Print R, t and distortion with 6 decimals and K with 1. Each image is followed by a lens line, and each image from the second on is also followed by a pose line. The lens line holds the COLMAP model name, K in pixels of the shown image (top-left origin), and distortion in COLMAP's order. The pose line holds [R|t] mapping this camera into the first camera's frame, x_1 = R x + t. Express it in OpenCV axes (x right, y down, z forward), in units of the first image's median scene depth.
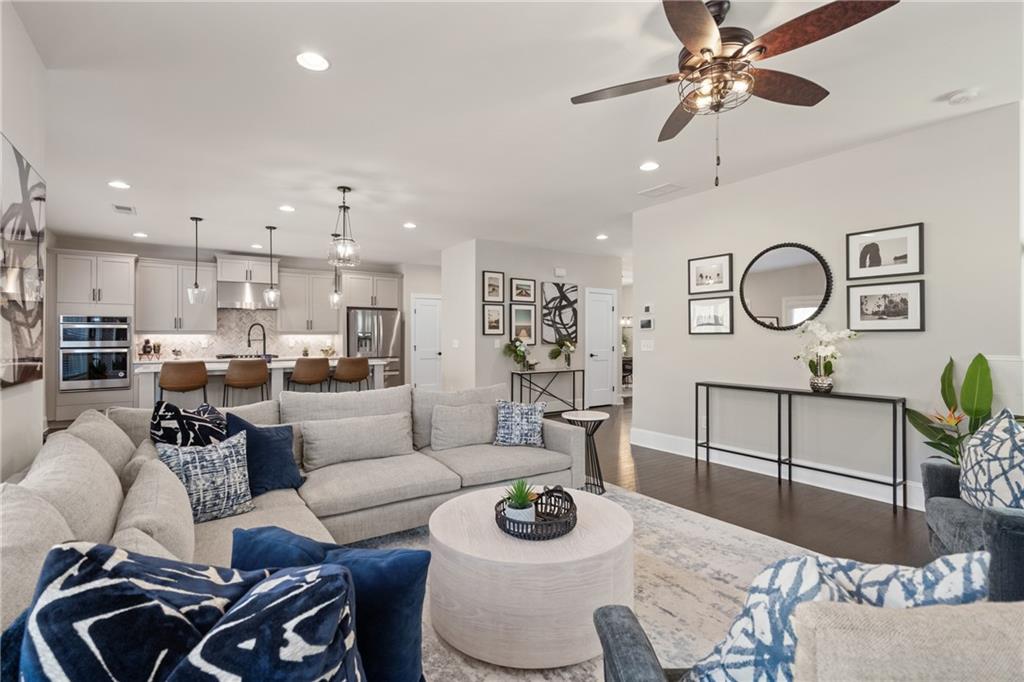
lens RADIAL K [[484.0, 0, 510.4], [0, 484.0, 352.4], [0, 0, 1]] dist [-0.002362, -0.000322]
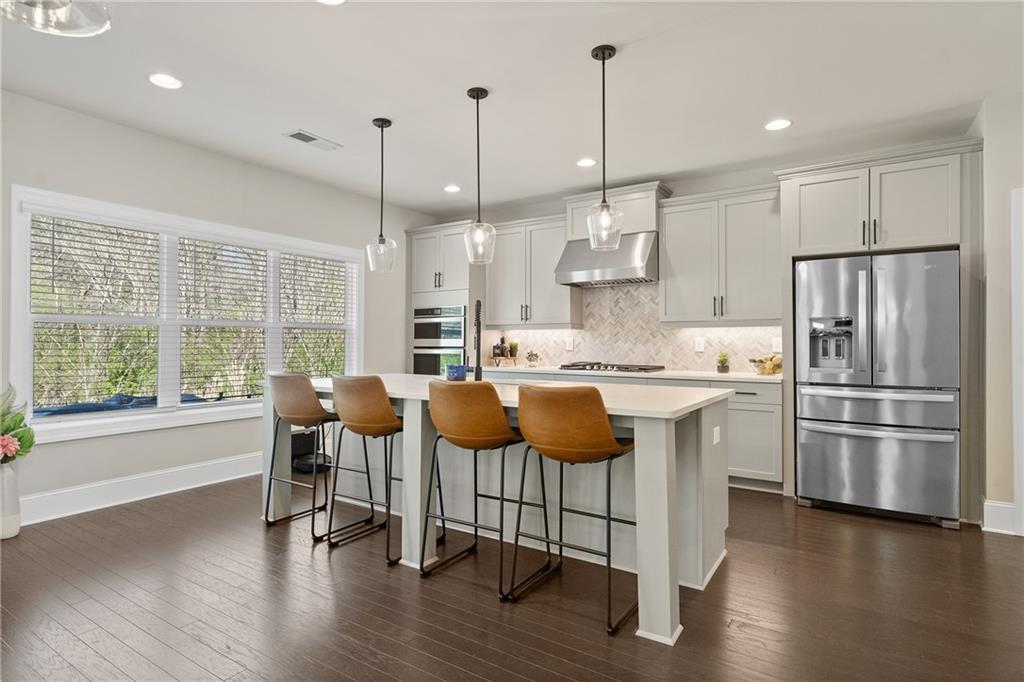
lens RADIAL K [[531.3, 0, 512.0], [0, 531.3, 341.0], [0, 0, 1]] dist [-0.002581, -0.000521]
pose [[0.386296, 0.001803, -0.922373, -0.015117], [-0.028063, 0.999558, -0.009799, -0.012660], [0.921948, 0.029670, 0.386176, 0.637153]]
